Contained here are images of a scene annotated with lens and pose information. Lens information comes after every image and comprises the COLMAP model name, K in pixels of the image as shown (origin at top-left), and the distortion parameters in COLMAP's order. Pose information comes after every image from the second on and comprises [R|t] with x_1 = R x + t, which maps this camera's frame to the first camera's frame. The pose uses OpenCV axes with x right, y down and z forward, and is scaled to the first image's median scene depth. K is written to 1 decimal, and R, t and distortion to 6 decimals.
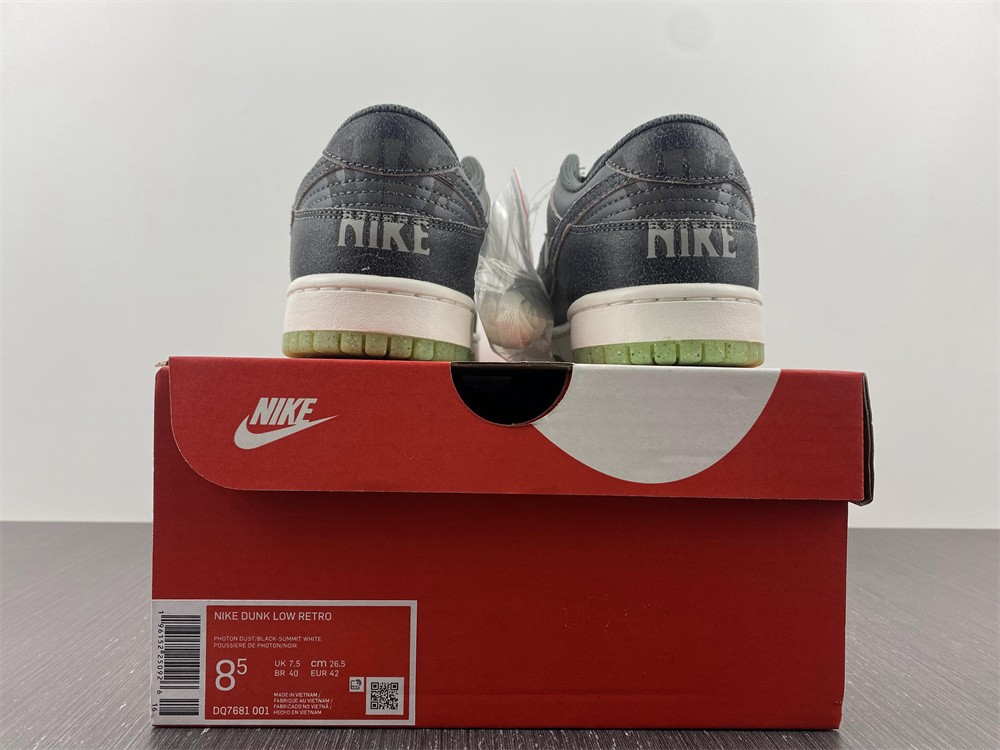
lens RADIAL K [[757.8, 0, 495.3], [0, 757.8, 371.8], [0, 0, 1]] dist [0.077362, -0.203280]
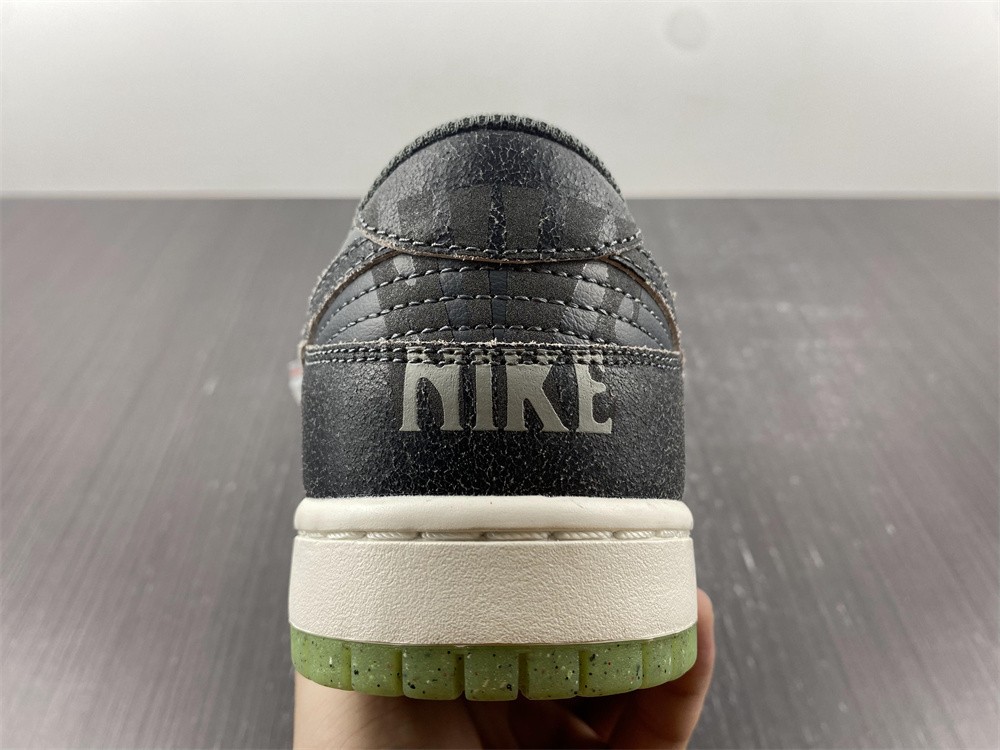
lens RADIAL K [[784.9, 0, 500.0], [0, 784.9, 375.0], [0, 0, 1]] dist [0.090418, -0.000012]
pose [[0.999880, 0.014886, -0.004326, 0.255493], [-0.015309, 0.992107, -0.124455, -0.126578], [0.002439, 0.124506, 0.992216, 0.563000]]
